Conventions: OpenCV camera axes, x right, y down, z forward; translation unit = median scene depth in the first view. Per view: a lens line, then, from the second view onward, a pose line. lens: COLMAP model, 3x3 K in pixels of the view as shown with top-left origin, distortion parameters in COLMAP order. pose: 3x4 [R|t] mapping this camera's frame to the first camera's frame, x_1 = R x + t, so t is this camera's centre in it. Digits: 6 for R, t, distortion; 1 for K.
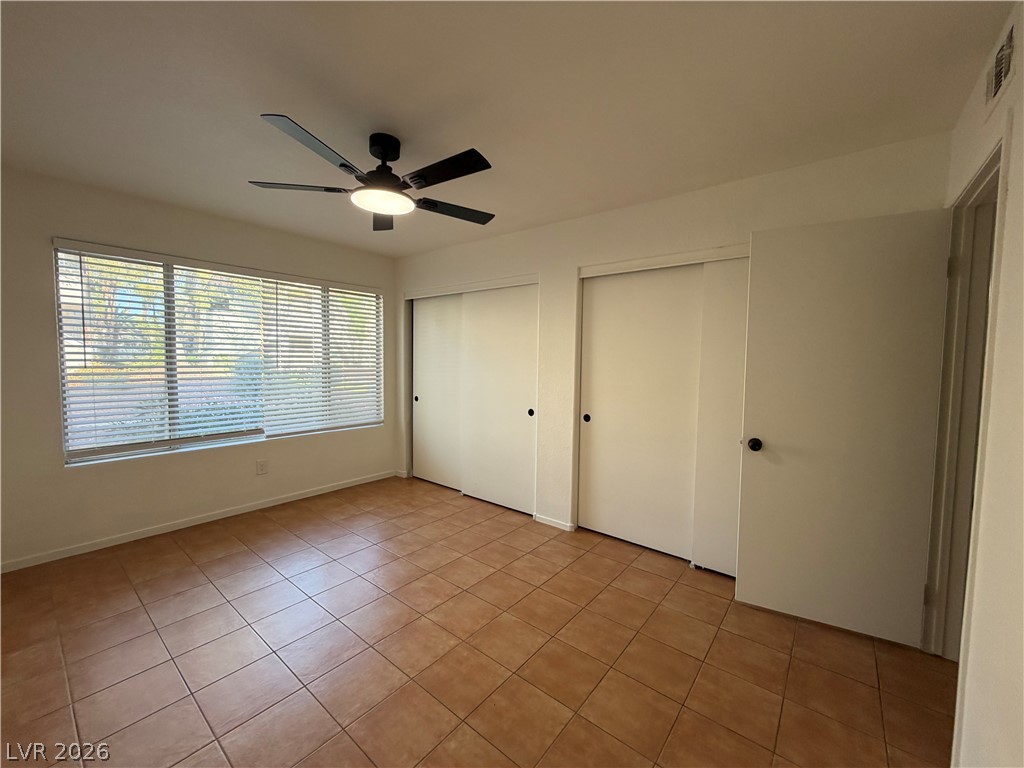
lens RADIAL K [[407.9, 0, 512.0], [0, 407.9, 384.0], [0, 0, 1]] dist [-0.000555, -0.000293]
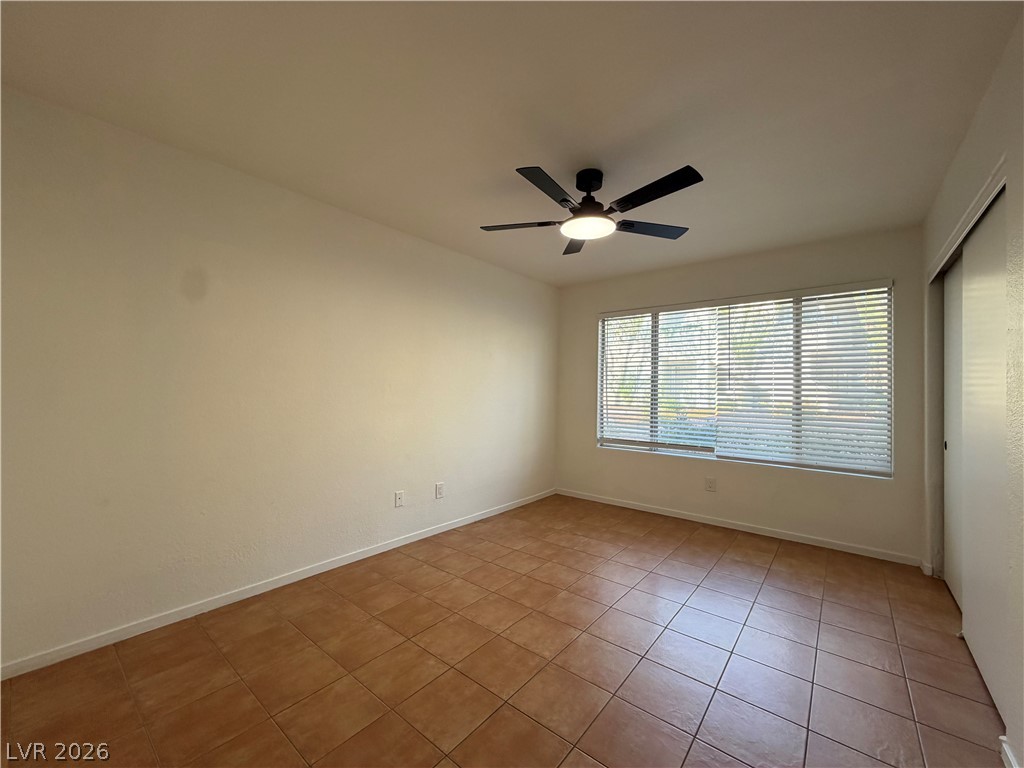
lens RADIAL K [[413.5, 0, 512.0], [0, 413.5, 384.0], [0, 0, 1]] dist [0.000200, -0.000069]
pose [[-0.004697, -0.032020, -0.999476, 0.524031], [-0.078275, 0.996432, -0.031554, 0.022472], [0.996921, 0.078086, -0.007187, 0.539478]]
